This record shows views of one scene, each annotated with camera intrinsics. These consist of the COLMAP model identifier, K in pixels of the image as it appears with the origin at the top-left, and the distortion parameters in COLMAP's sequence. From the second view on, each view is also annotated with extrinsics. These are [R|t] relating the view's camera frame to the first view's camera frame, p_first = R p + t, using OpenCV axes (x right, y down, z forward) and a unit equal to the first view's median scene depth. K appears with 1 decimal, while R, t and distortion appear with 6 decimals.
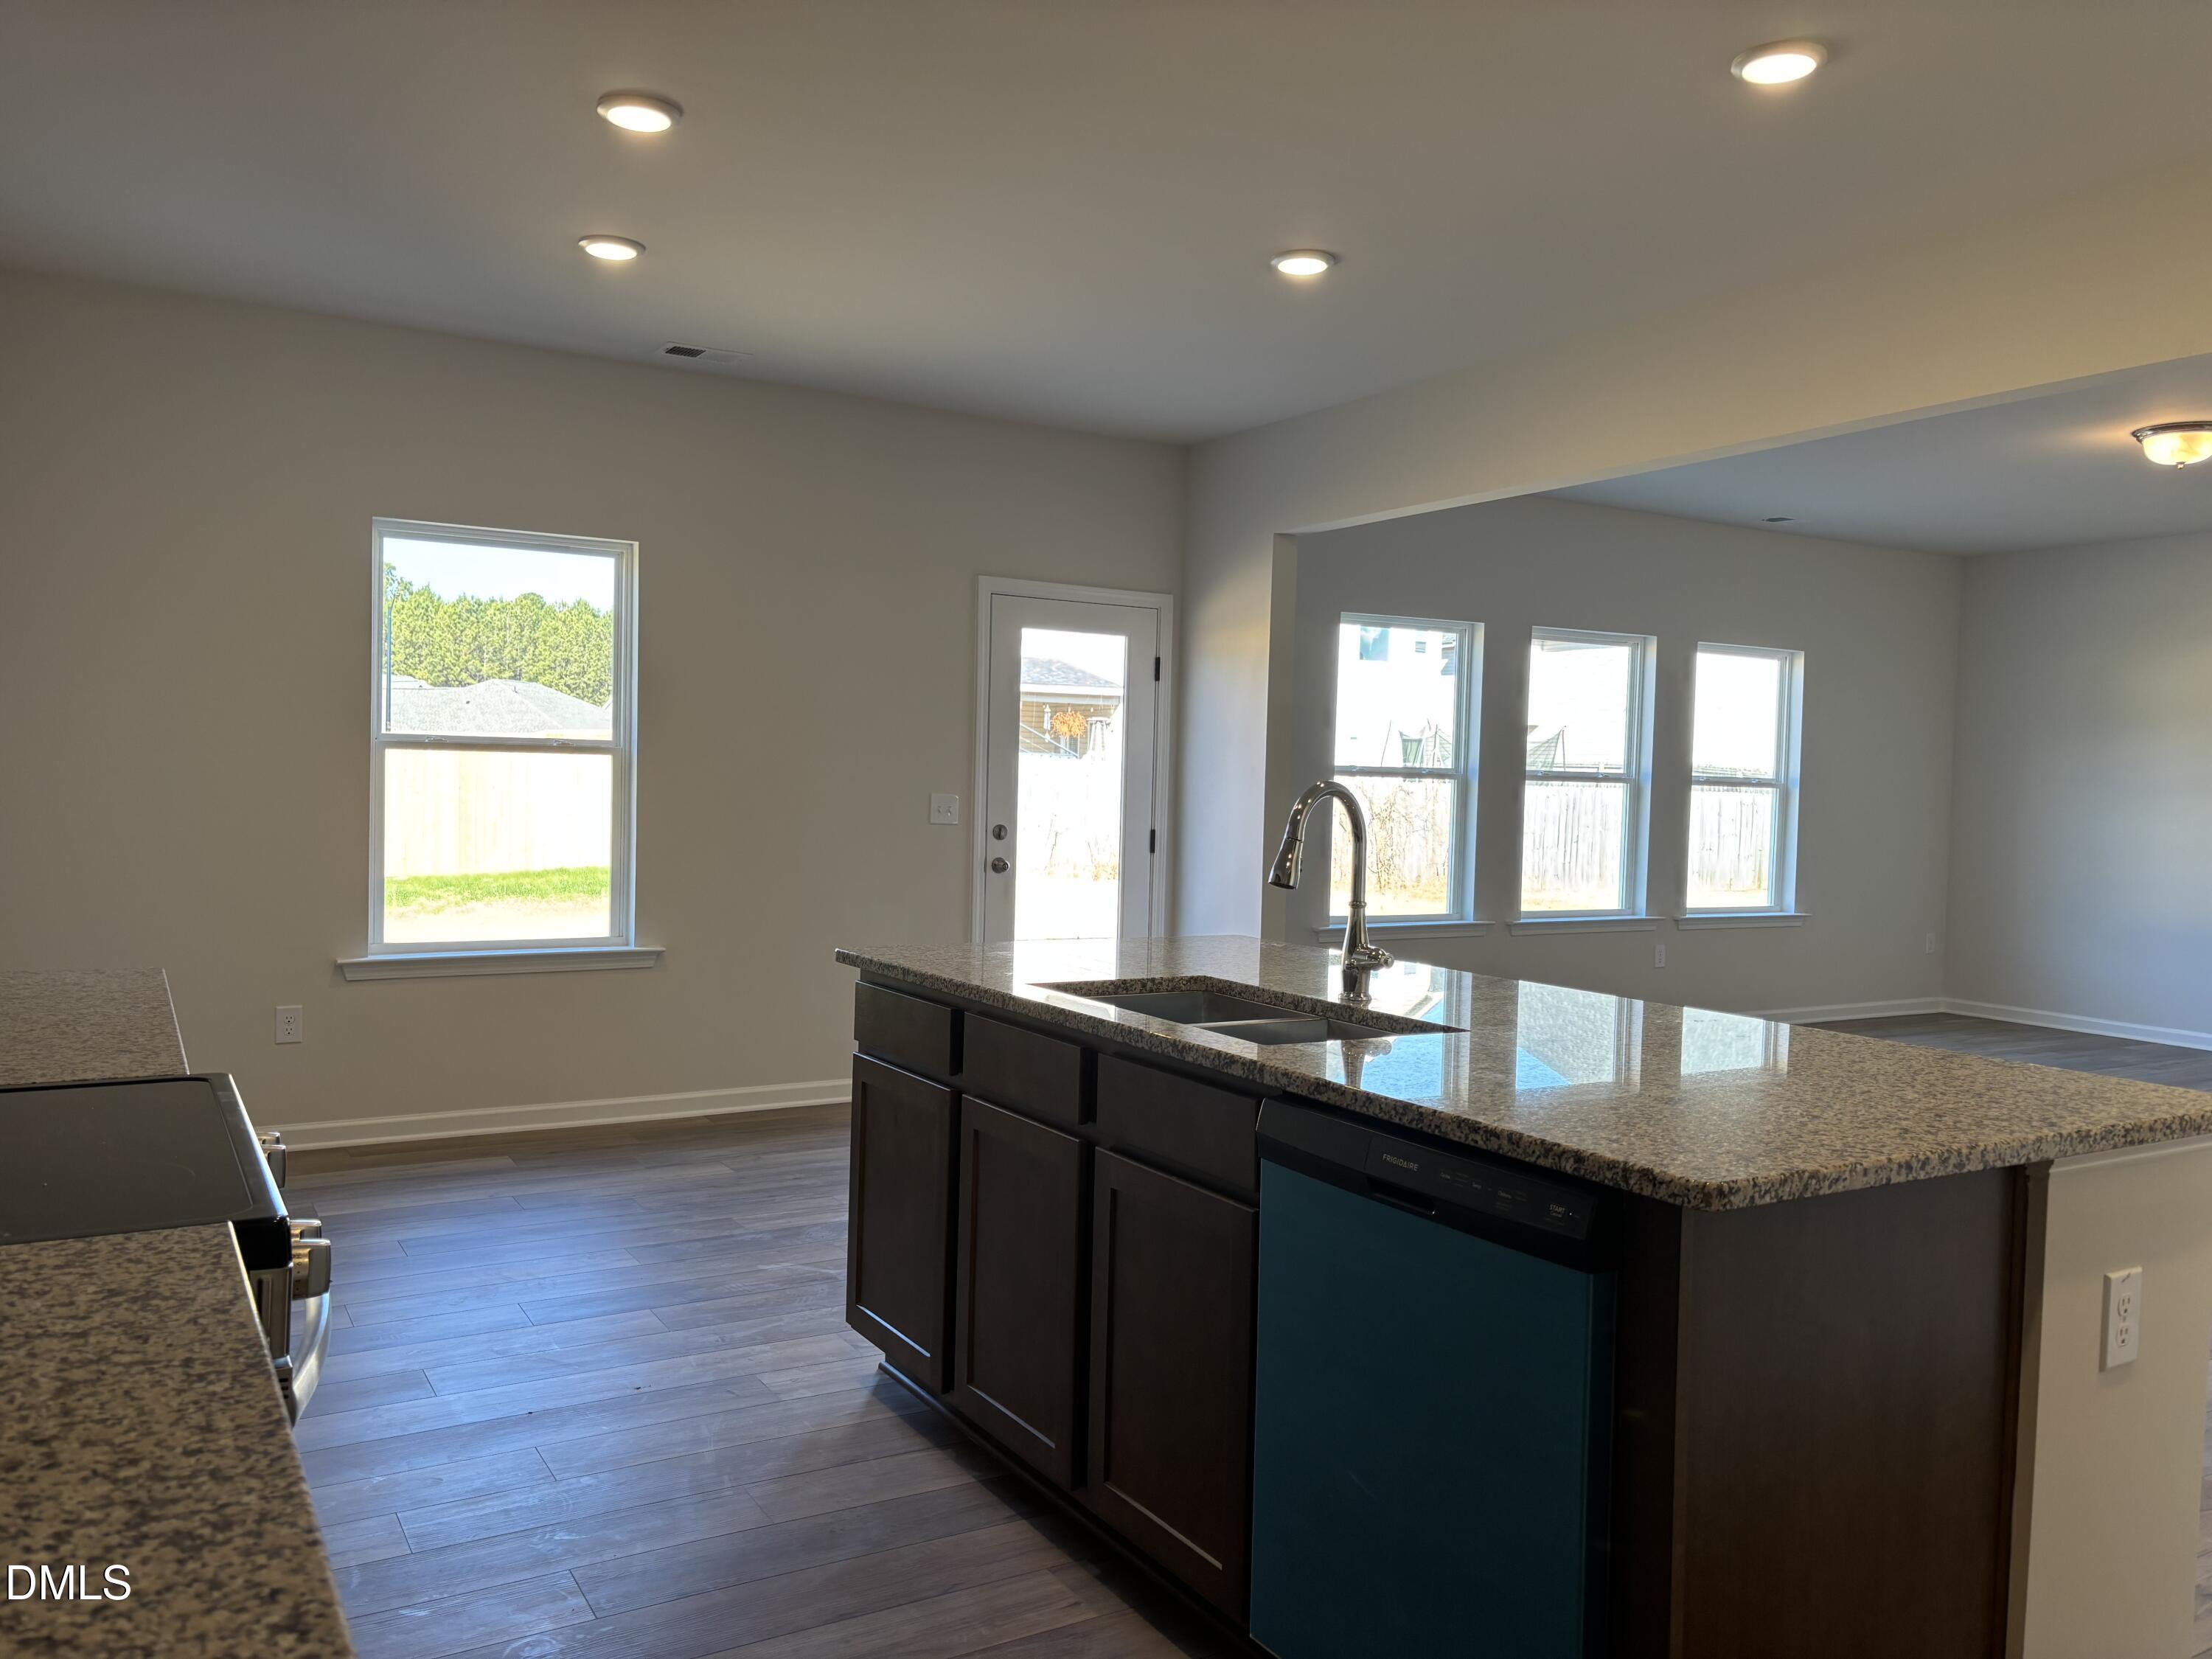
lens RADIAL K [[1675.6, 0, 1126.1], [0, 1675.6, 841.9], [0, 0, 1]] dist [0.061489, -0.066567]
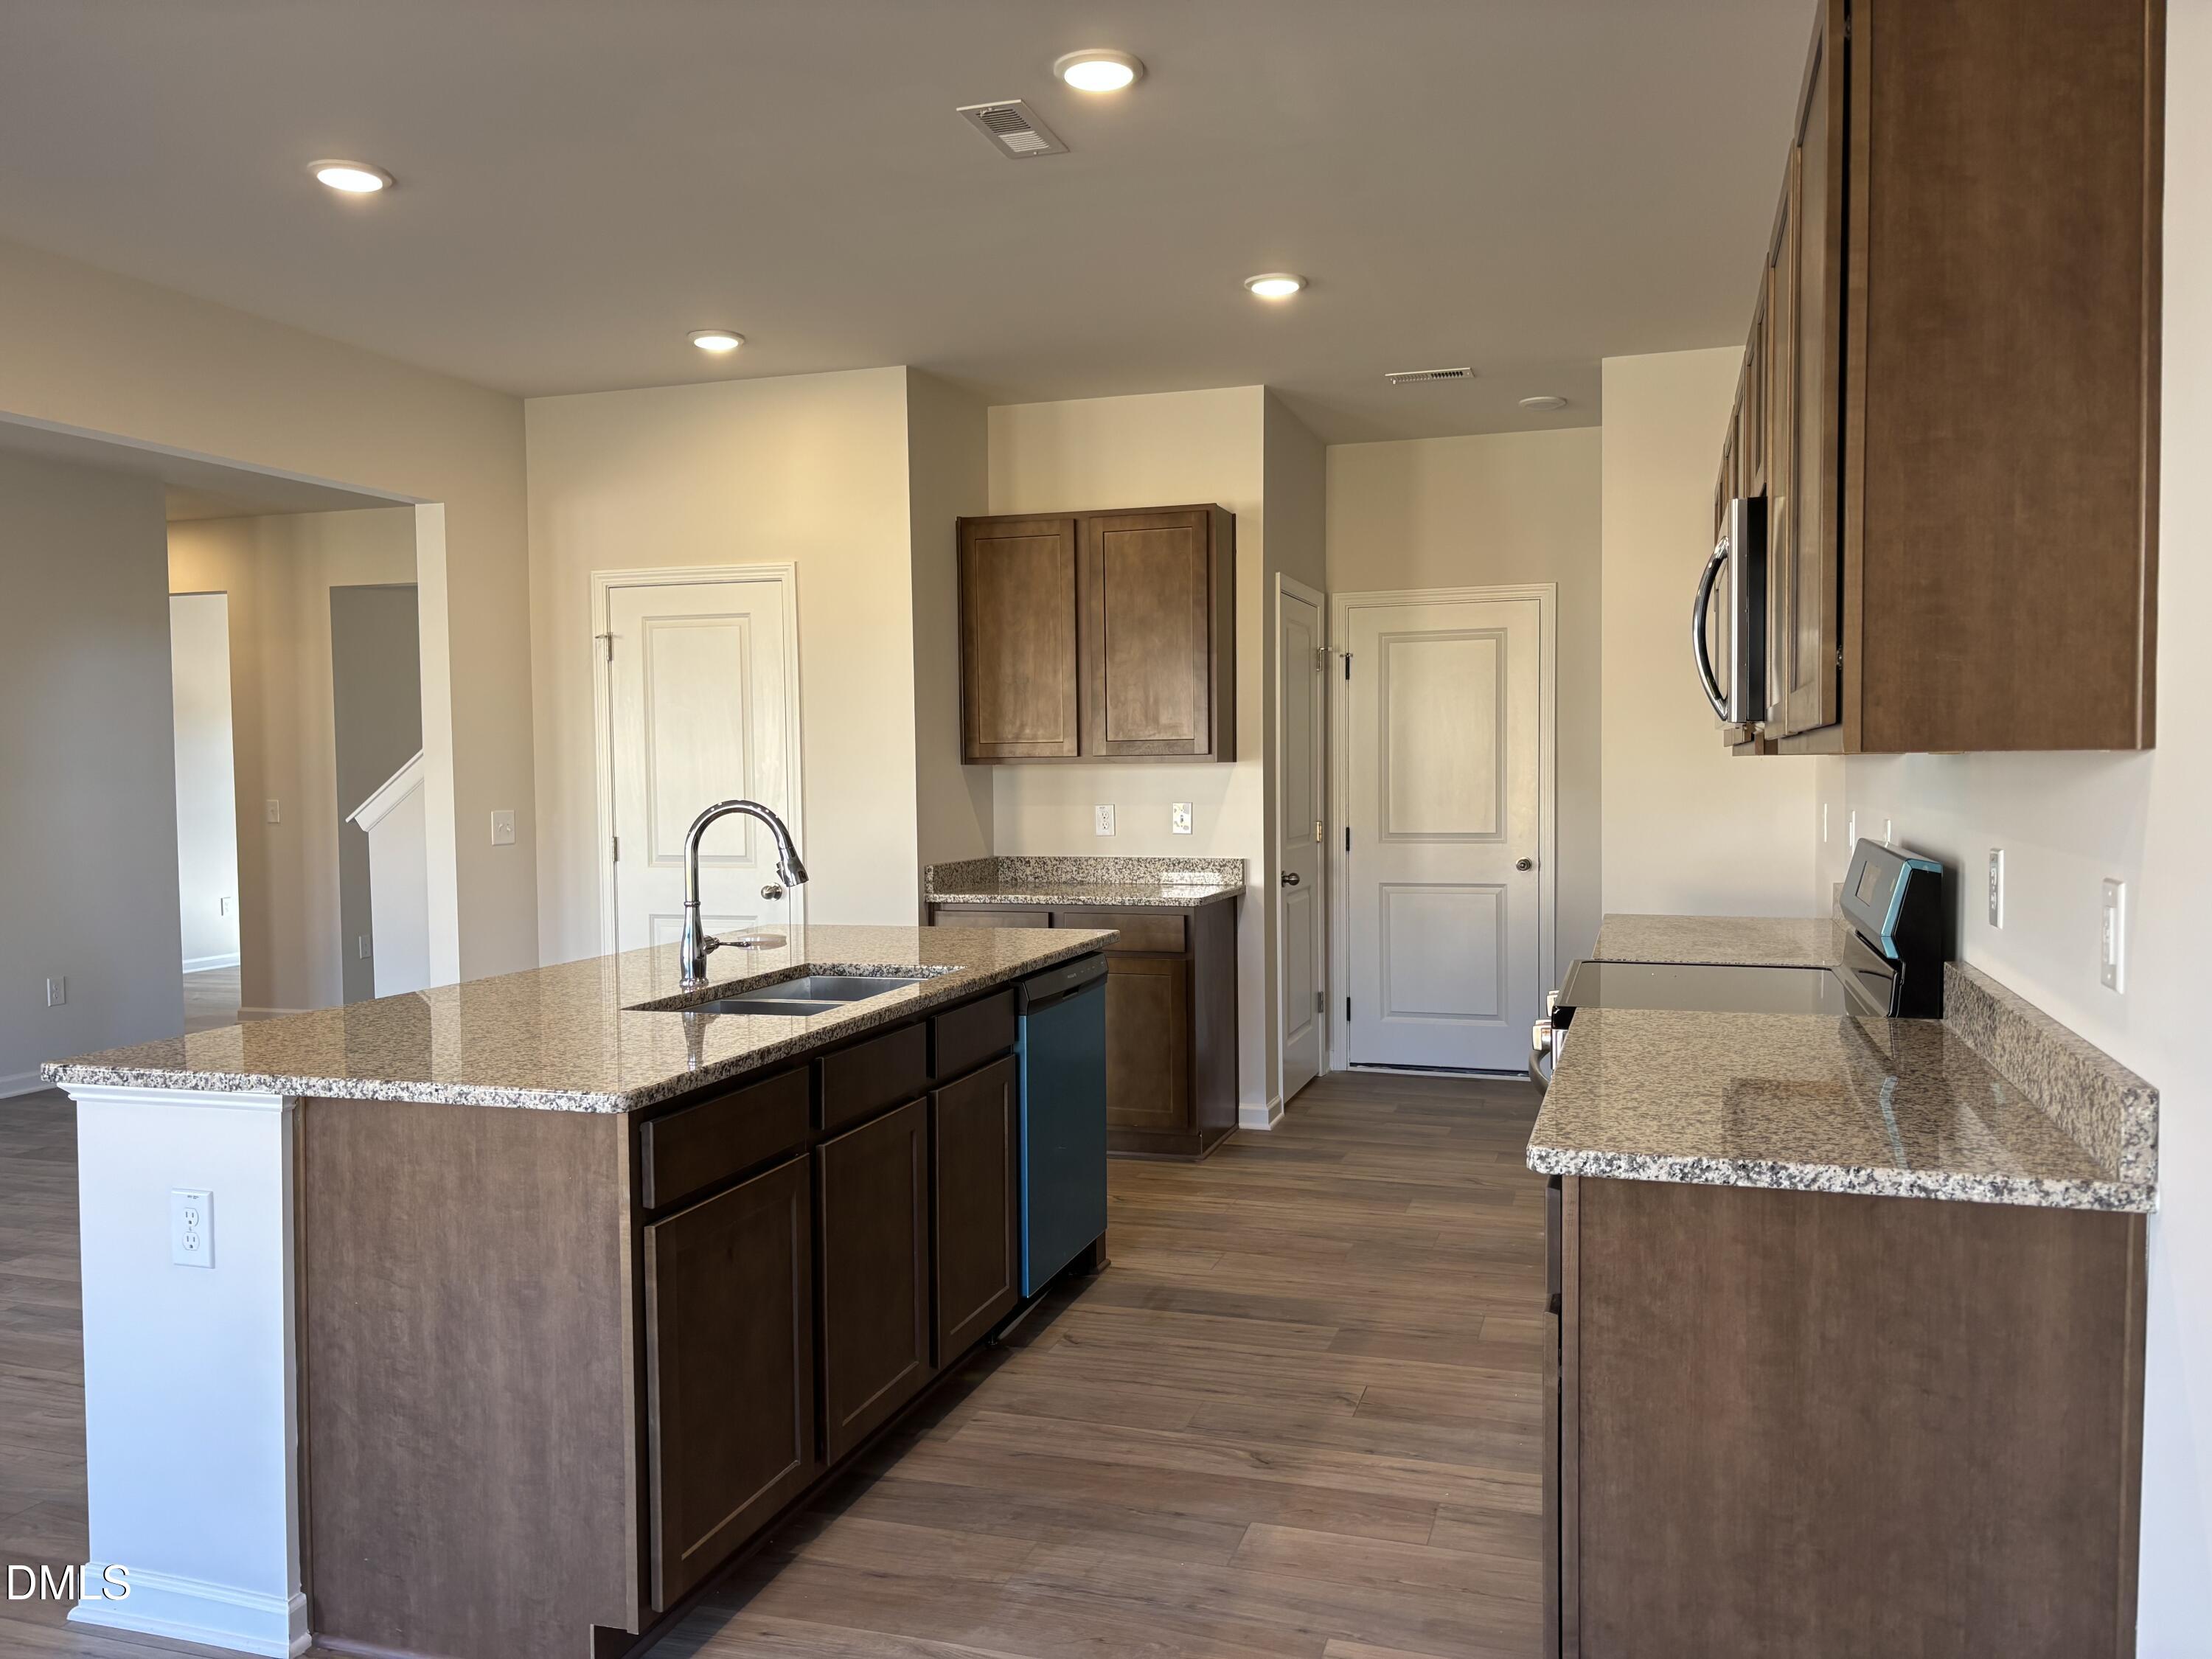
lens RADIAL K [[1681.1, 0, 1126.4], [0, 1681.1, 832.2], [0, 0, 1]] dist [0.034833, -0.017207]
pose [[-0.659458, -0.054701, 0.749749, -0.867719], [0.020165, 0.995703, 0.090381, -0.107534], [-0.751471, 0.074721, -0.655521, 1.396446]]
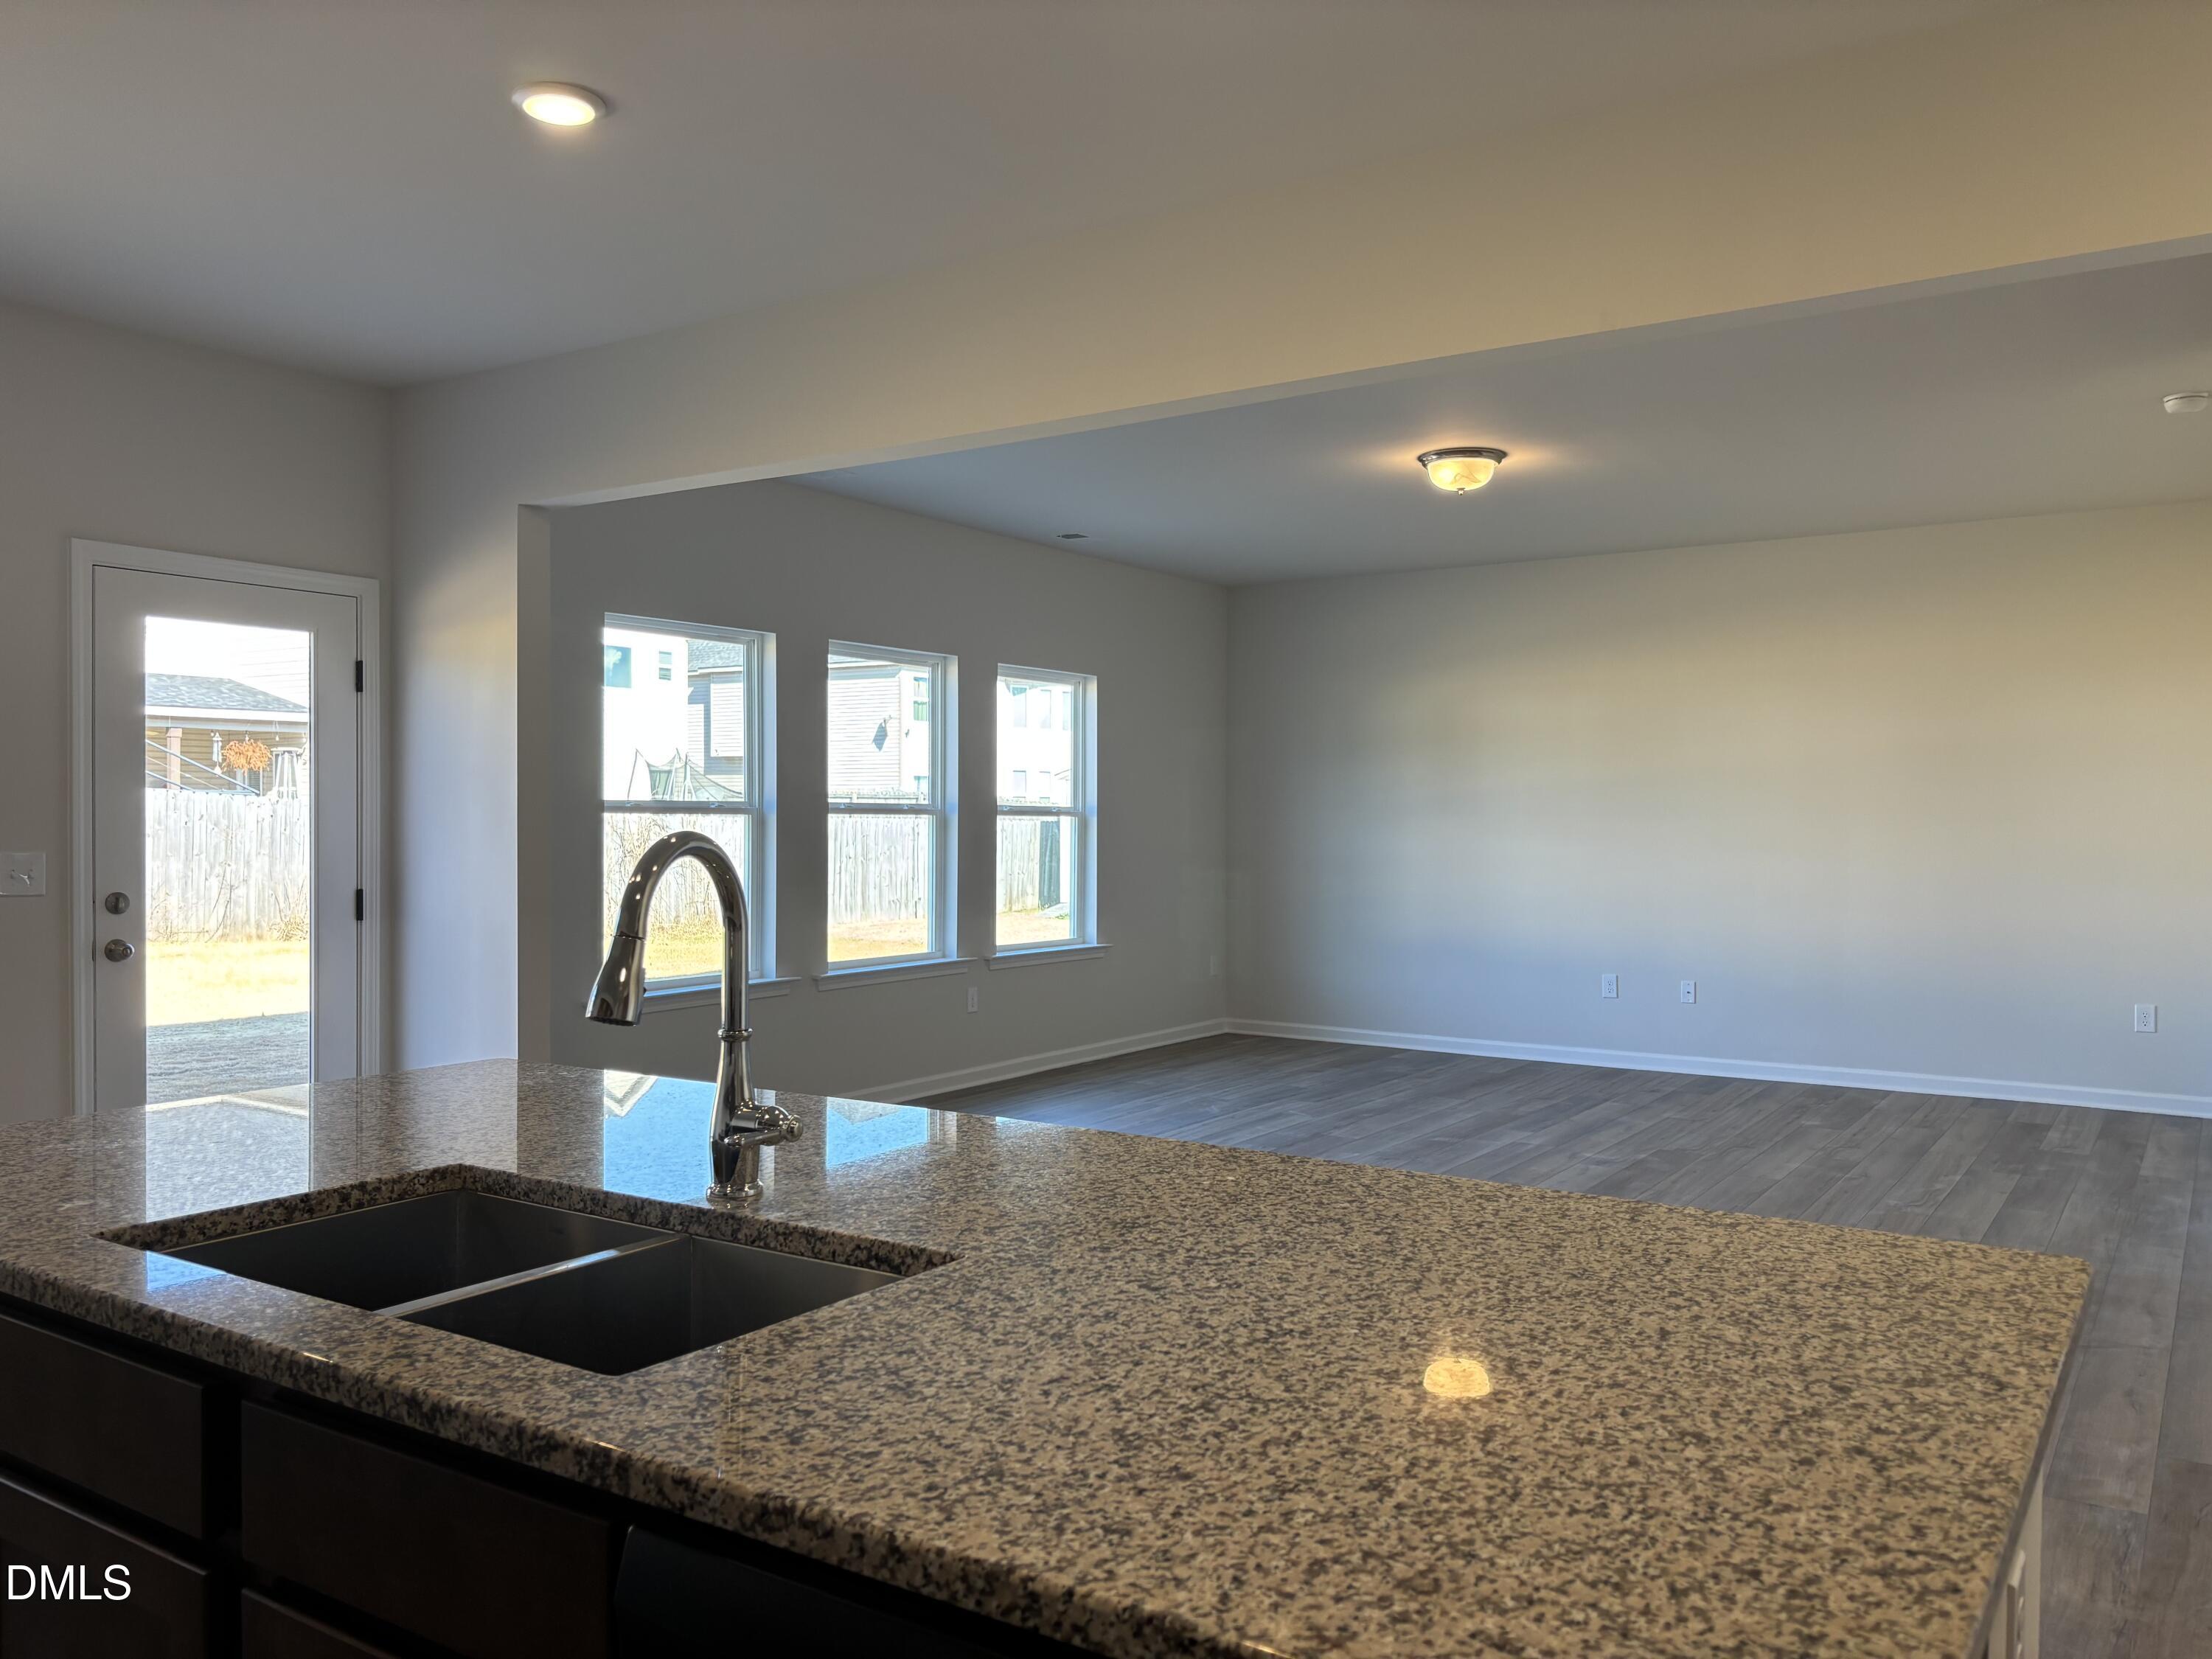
lens RADIAL K [[1675.6, 0, 1126.1], [0, 1675.6, 841.9], [0, 0, 1]] dist [0.061489, -0.066567]
pose [[0.904040, -0.028167, 0.426518, 0.008134], [0.035964, 0.999301, -0.010235, -0.018140], [-0.425932, 0.024592, 0.904421, 0.350277]]
